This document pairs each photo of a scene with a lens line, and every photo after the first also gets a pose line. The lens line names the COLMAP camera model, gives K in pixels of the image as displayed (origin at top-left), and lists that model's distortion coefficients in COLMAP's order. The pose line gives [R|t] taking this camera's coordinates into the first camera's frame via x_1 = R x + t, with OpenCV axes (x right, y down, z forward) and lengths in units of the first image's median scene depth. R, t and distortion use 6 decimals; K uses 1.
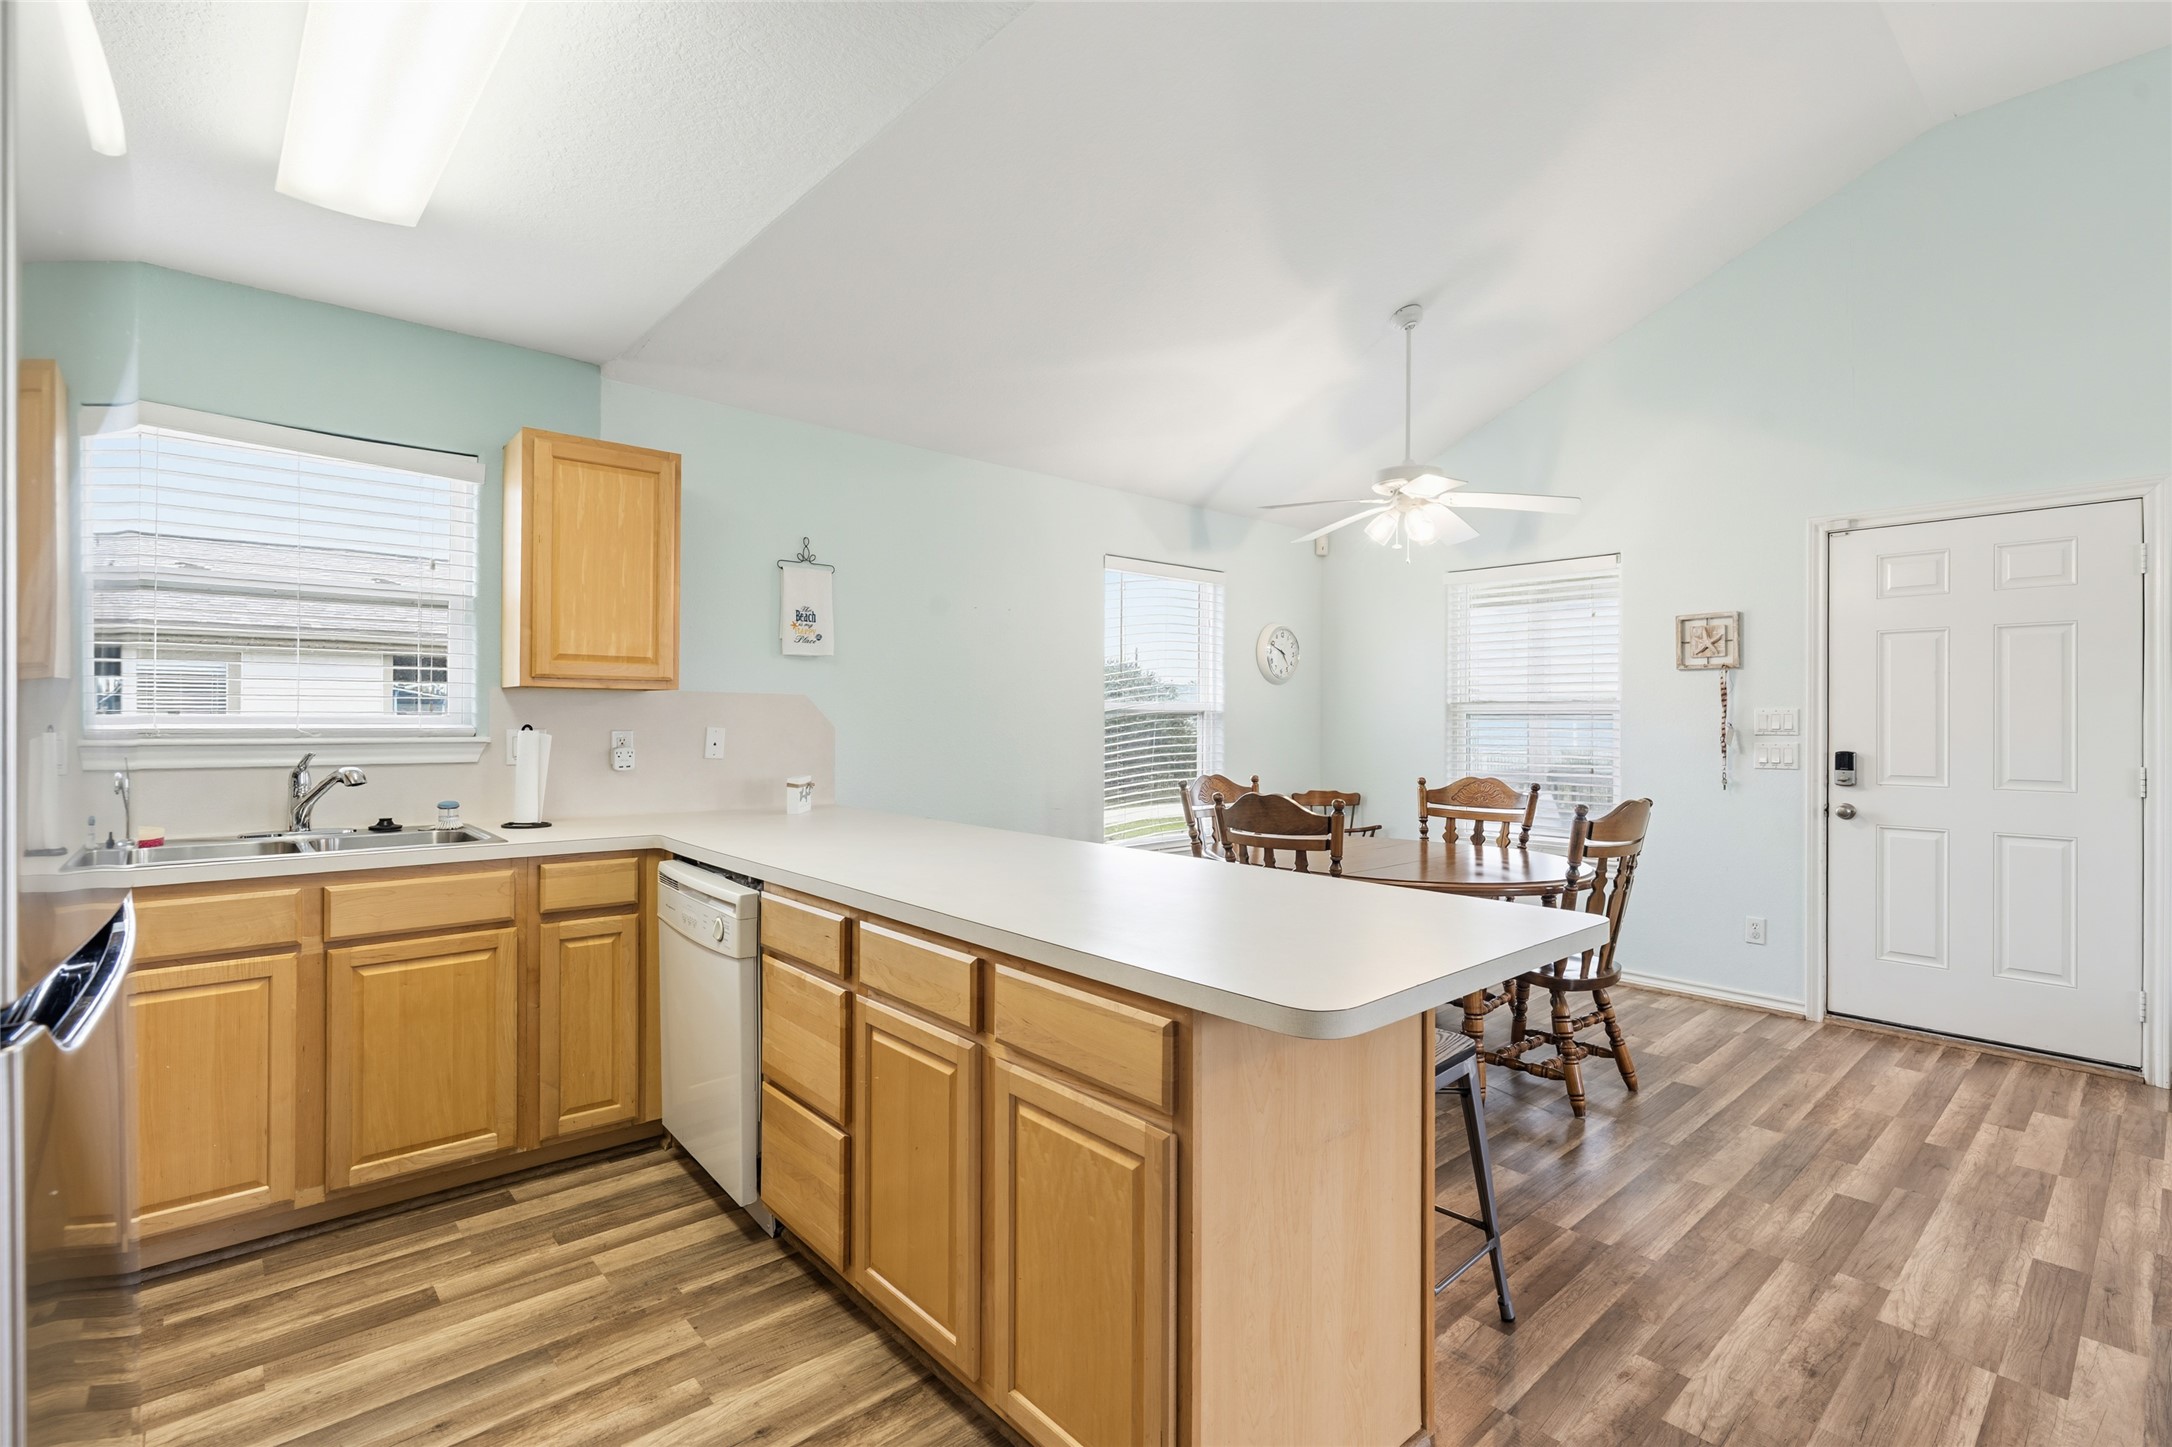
lens RADIAL K [[982.1, 0, 1043.1], [0, 982.1, 717.8], [0, 0, 1]] dist [-0.011817, 0.003858]
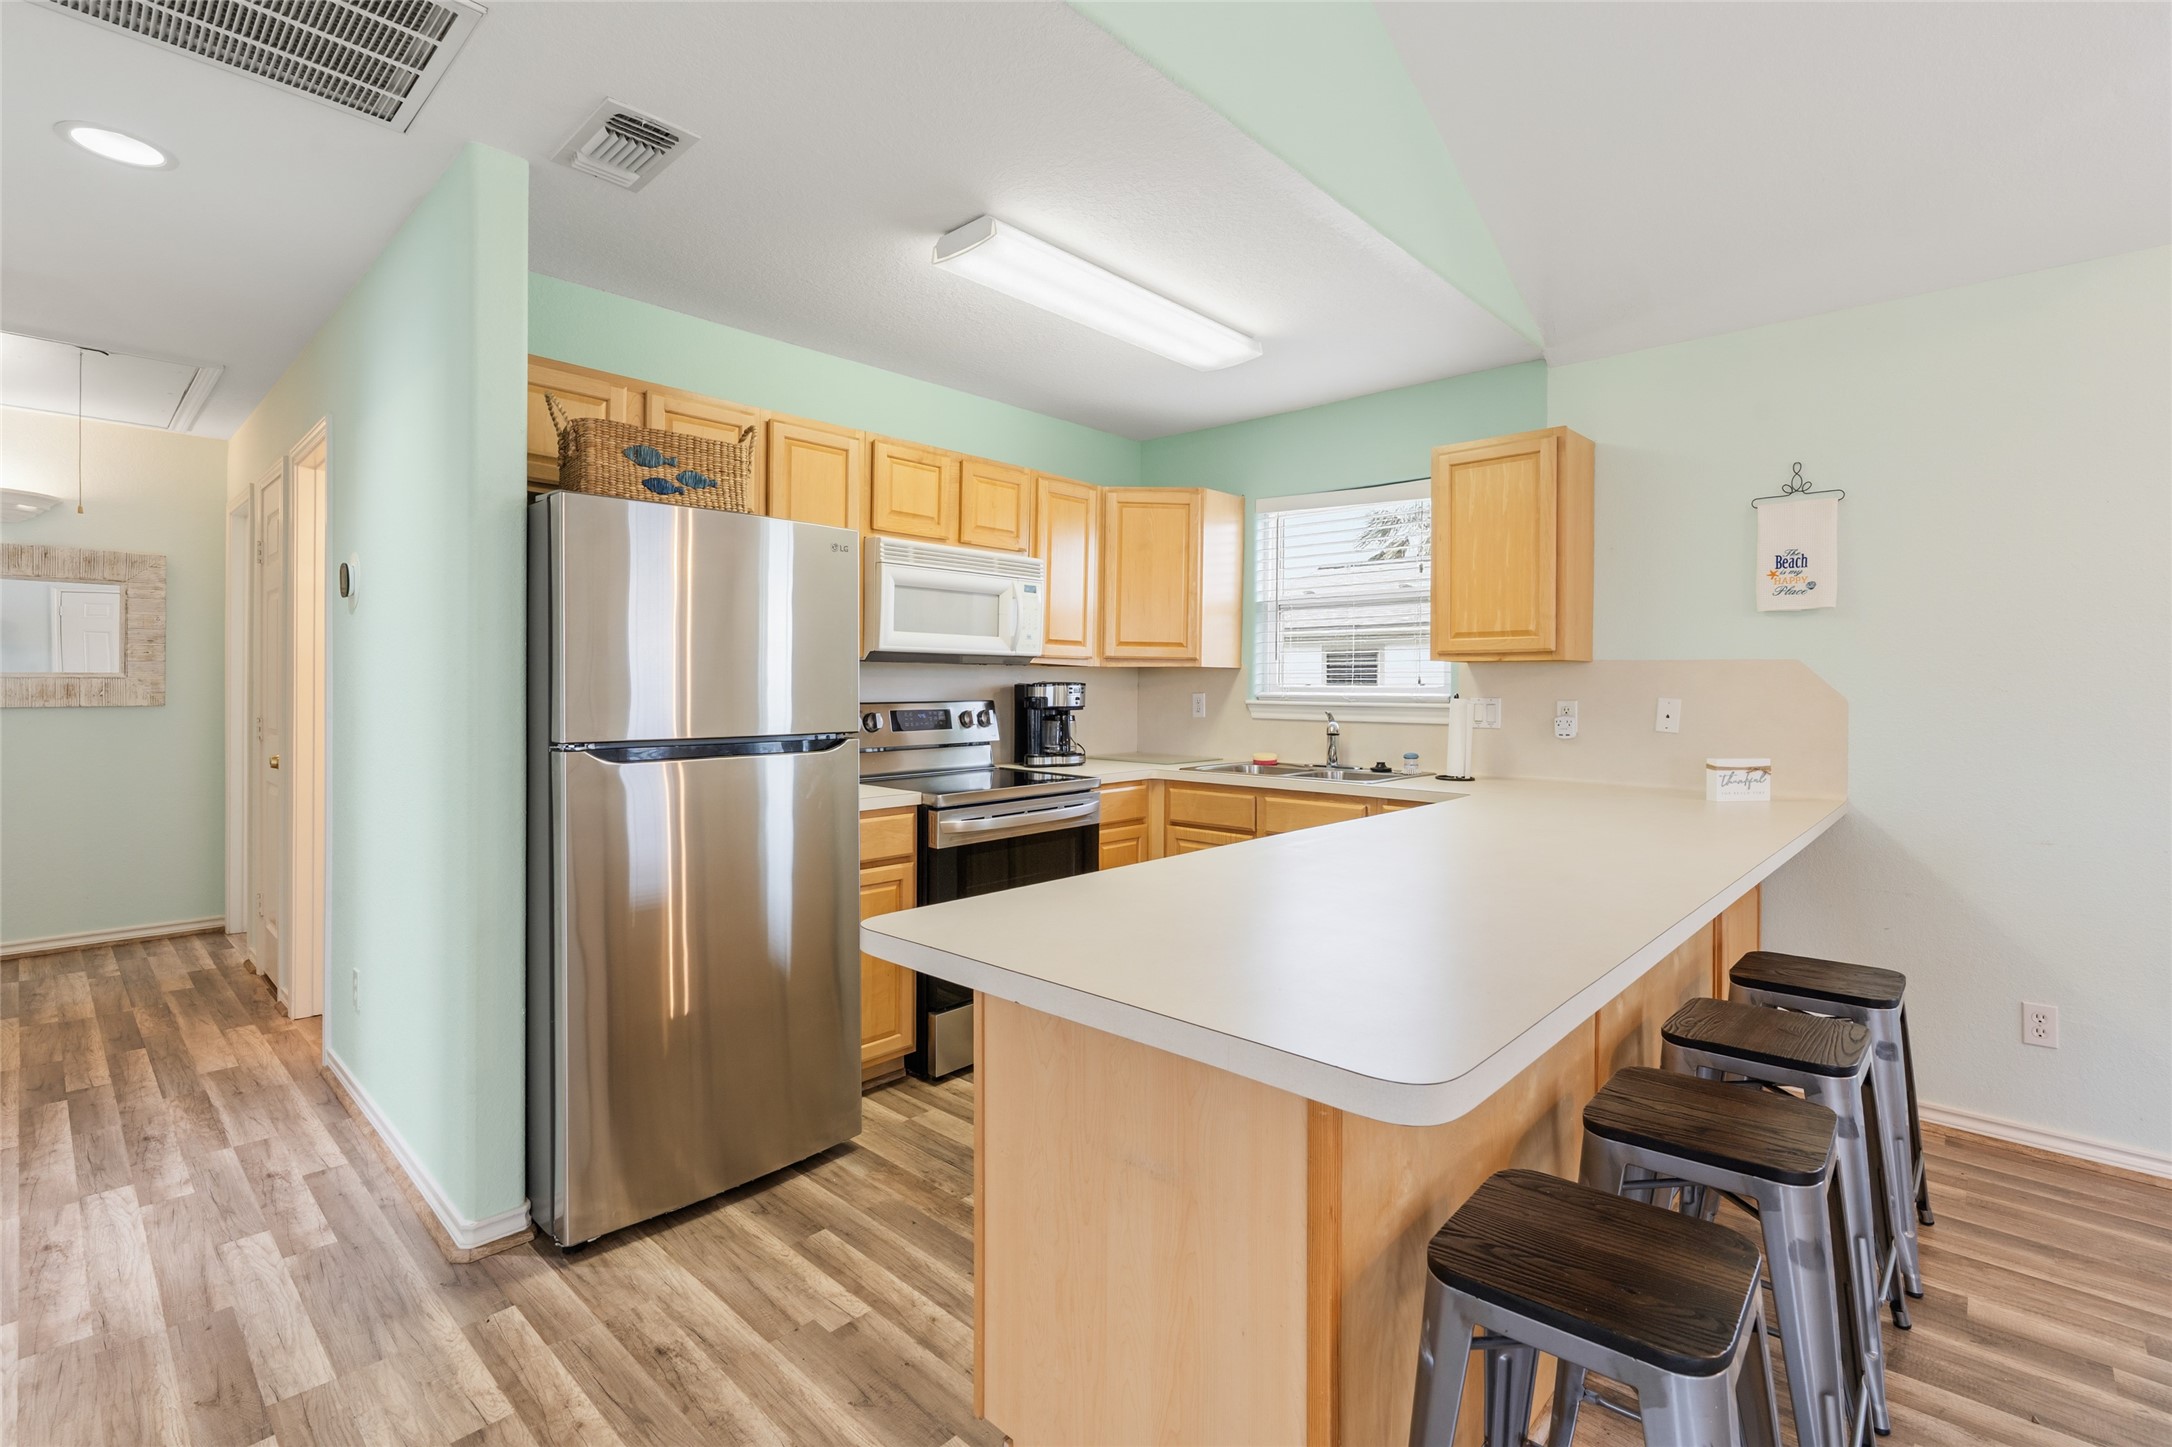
lens RADIAL K [[982.1, 0, 1119.3], [0, 982.1, 689.1], [0, 0, 1]] dist [-0.011817, 0.003858]
pose [[0.139480, -0.002363, -0.990222, 0.475718], [-0.002391, 0.999993, -0.002723, 0.004793], [0.990222, 0.002748, 0.139473, 0.344701]]
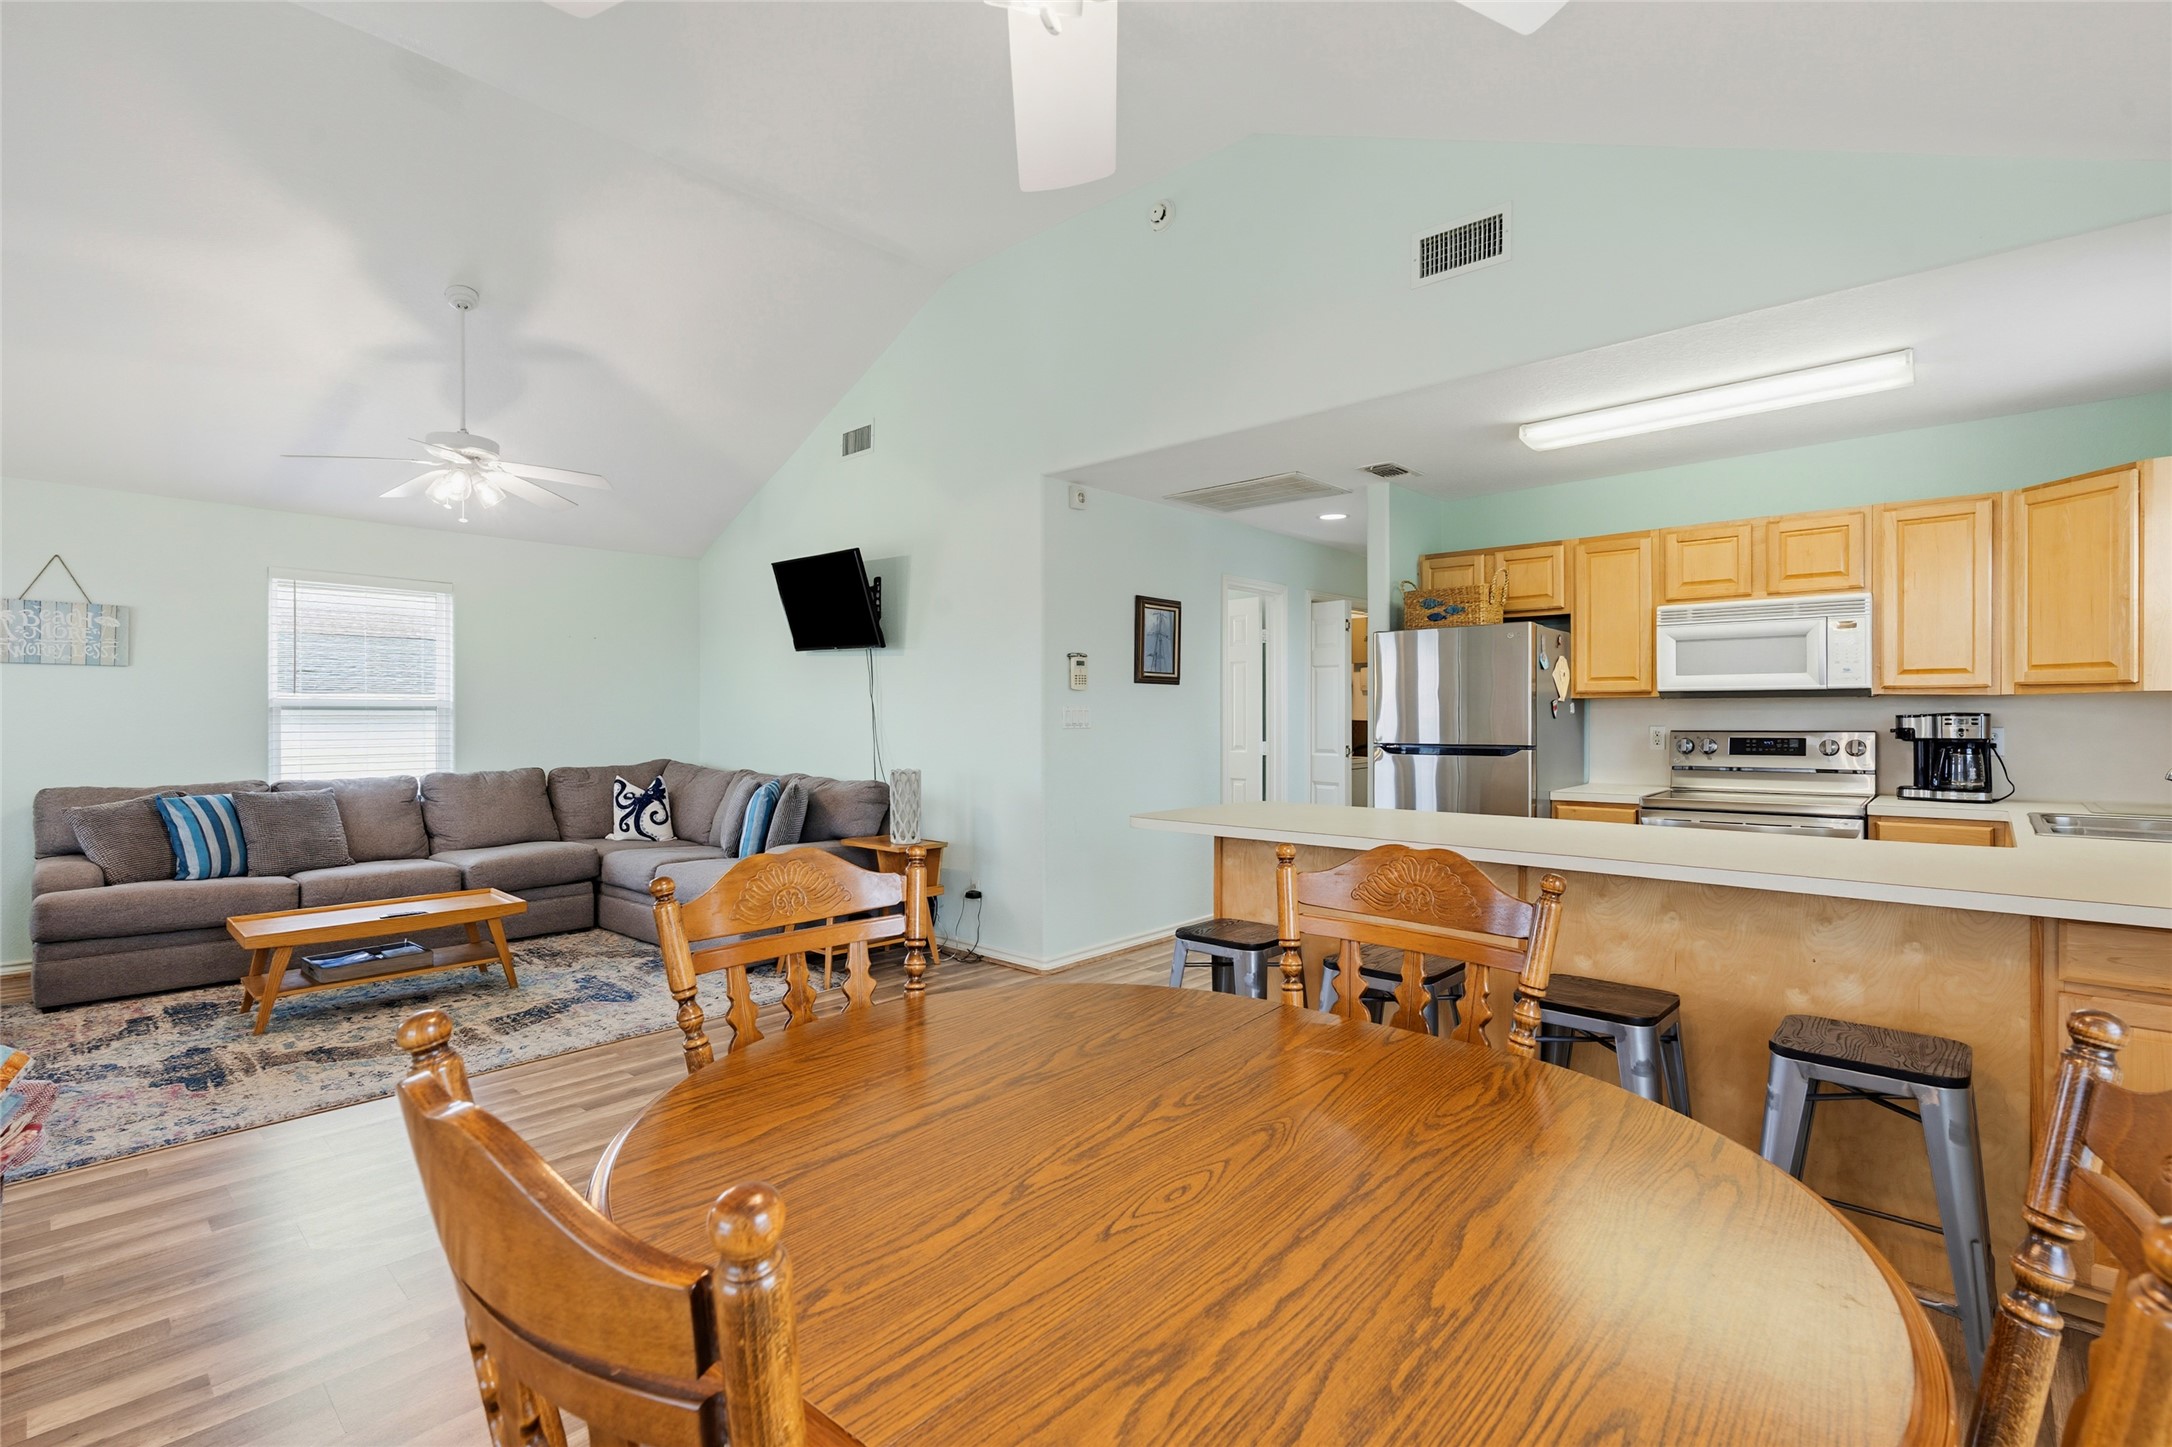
lens RADIAL K [[982.1, 0, 1076.8], [0, 982.1, 716.3], [0, 0, 1]] dist [-0.011817, 0.003858]
pose [[-0.992246, -0.004774, -0.124196, 0.420310], [-0.004537, 0.999987, -0.002195, 0.004342], [0.124205, -0.001614, -0.992255, 1.316721]]
